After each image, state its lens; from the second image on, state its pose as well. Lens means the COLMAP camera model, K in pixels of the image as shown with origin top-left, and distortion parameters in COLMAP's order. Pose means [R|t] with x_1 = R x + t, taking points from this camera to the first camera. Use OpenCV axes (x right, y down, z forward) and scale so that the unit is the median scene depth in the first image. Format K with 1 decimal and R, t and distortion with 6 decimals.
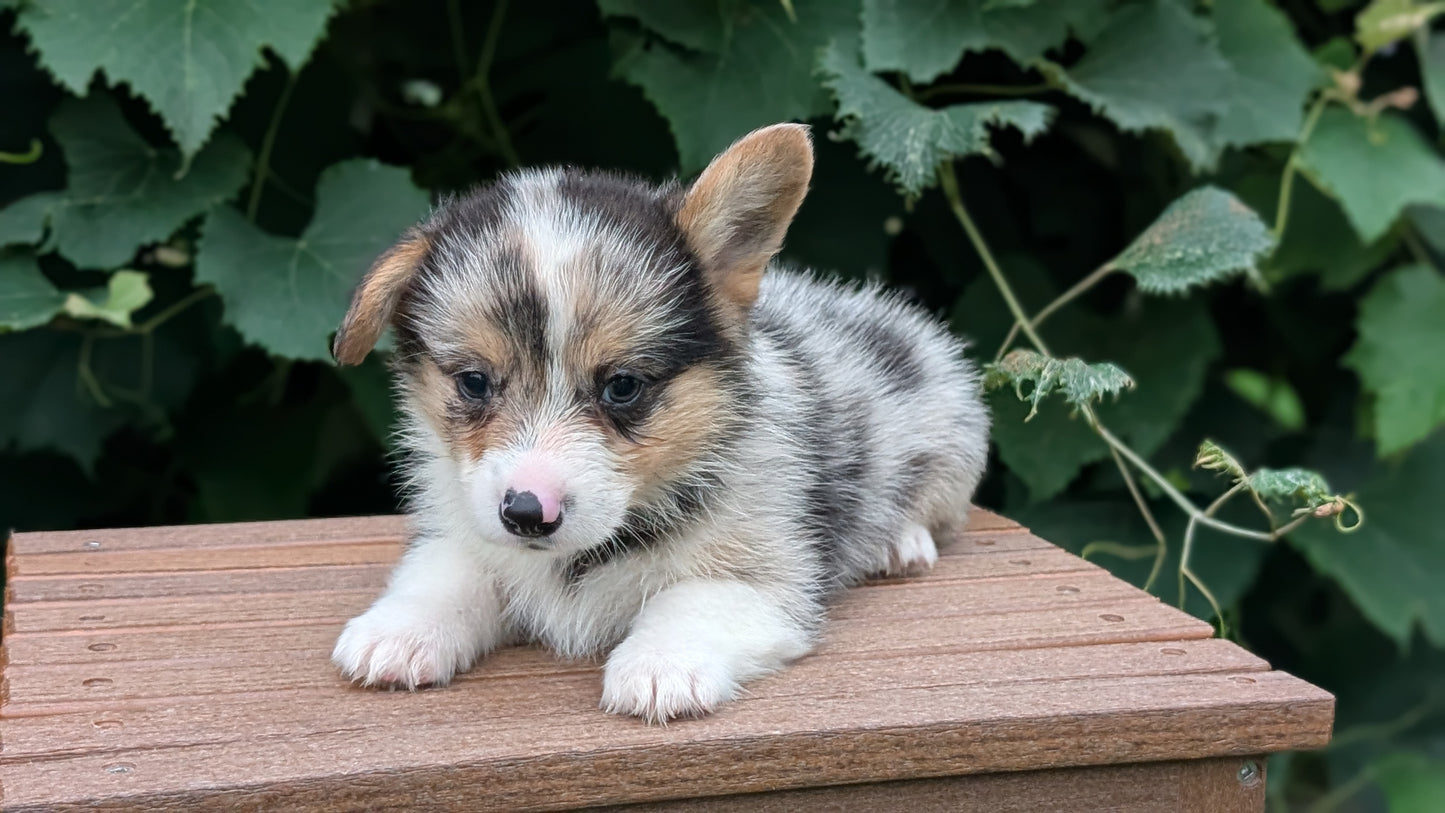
lens RADIAL K [[1923.0, 0, 700.5], [0, 1923.0, 429.1], [0, 0, 1]] dist [0.027671, 0.000000]
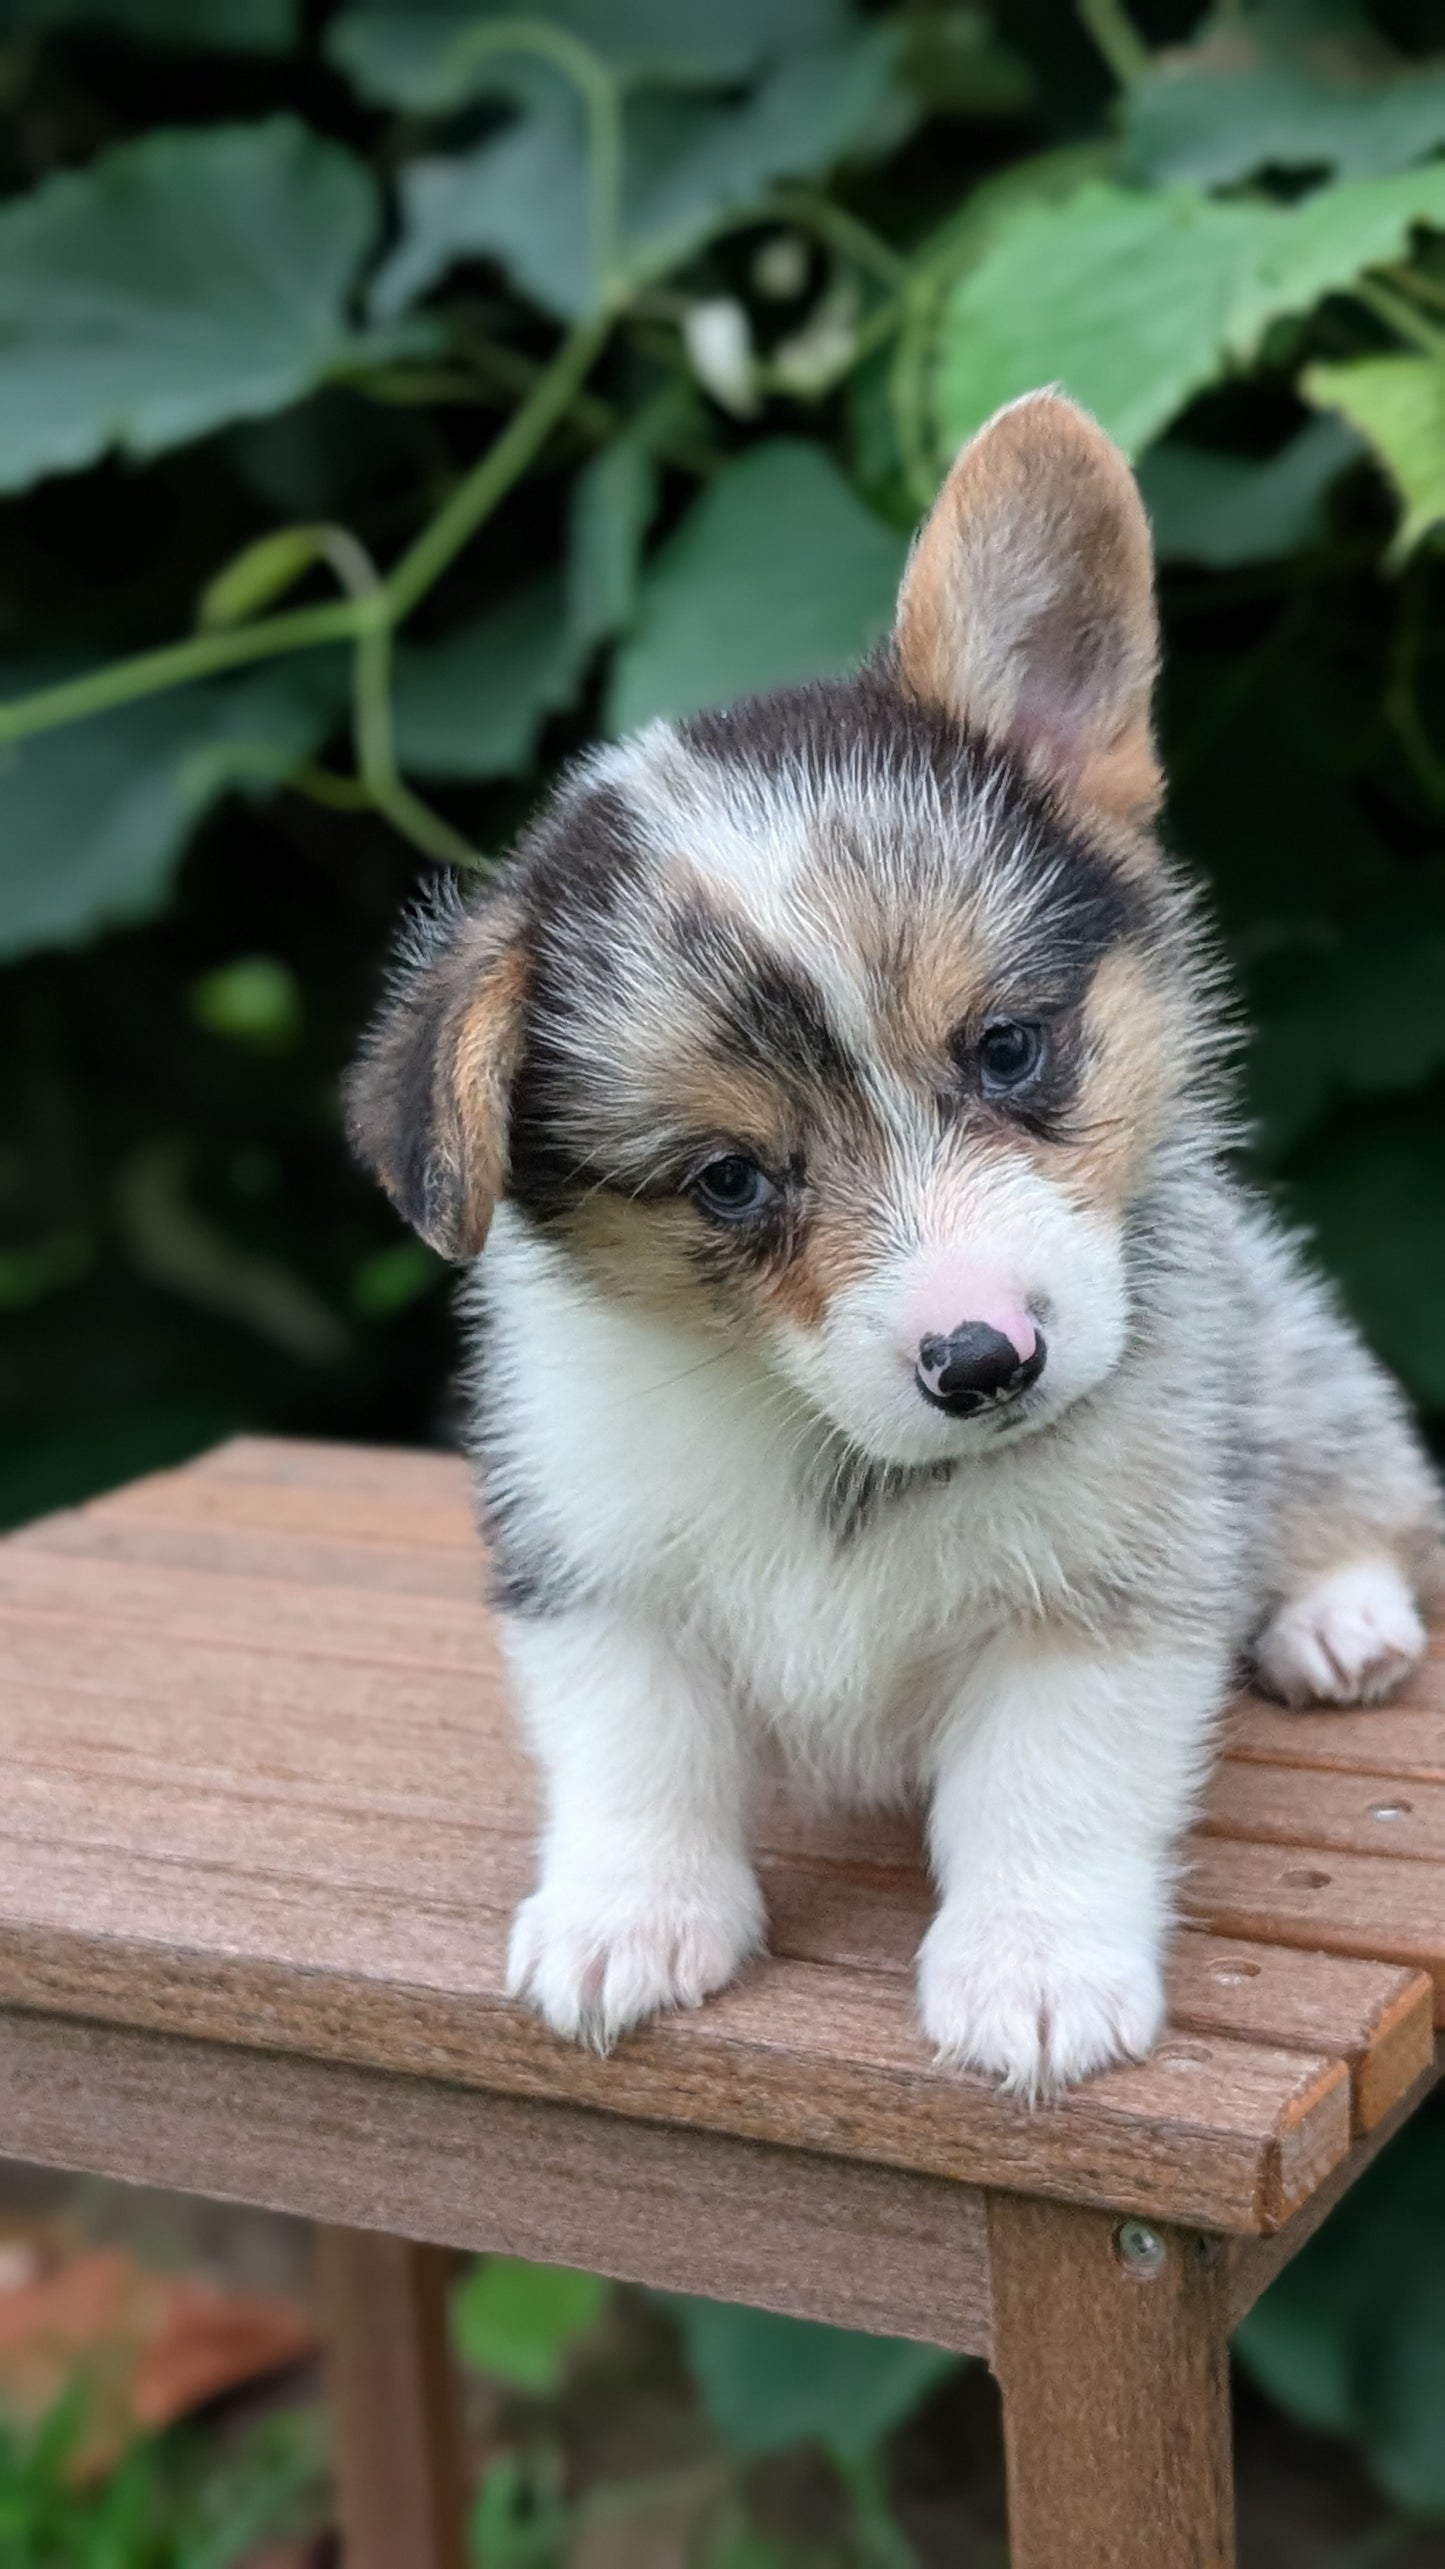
lens RADIAL K [[3464.4, 0, 749.0], [0, 3464.4, 1331.9], [0, 0, 1]] dist [0.016677, 0.000000]
pose [[0.713346, 0.086604, -0.695440, 0.845730], [-0.056145, 0.996208, 0.066469, -0.107332], [0.698559, -0.008370, 0.715503, 0.333665]]
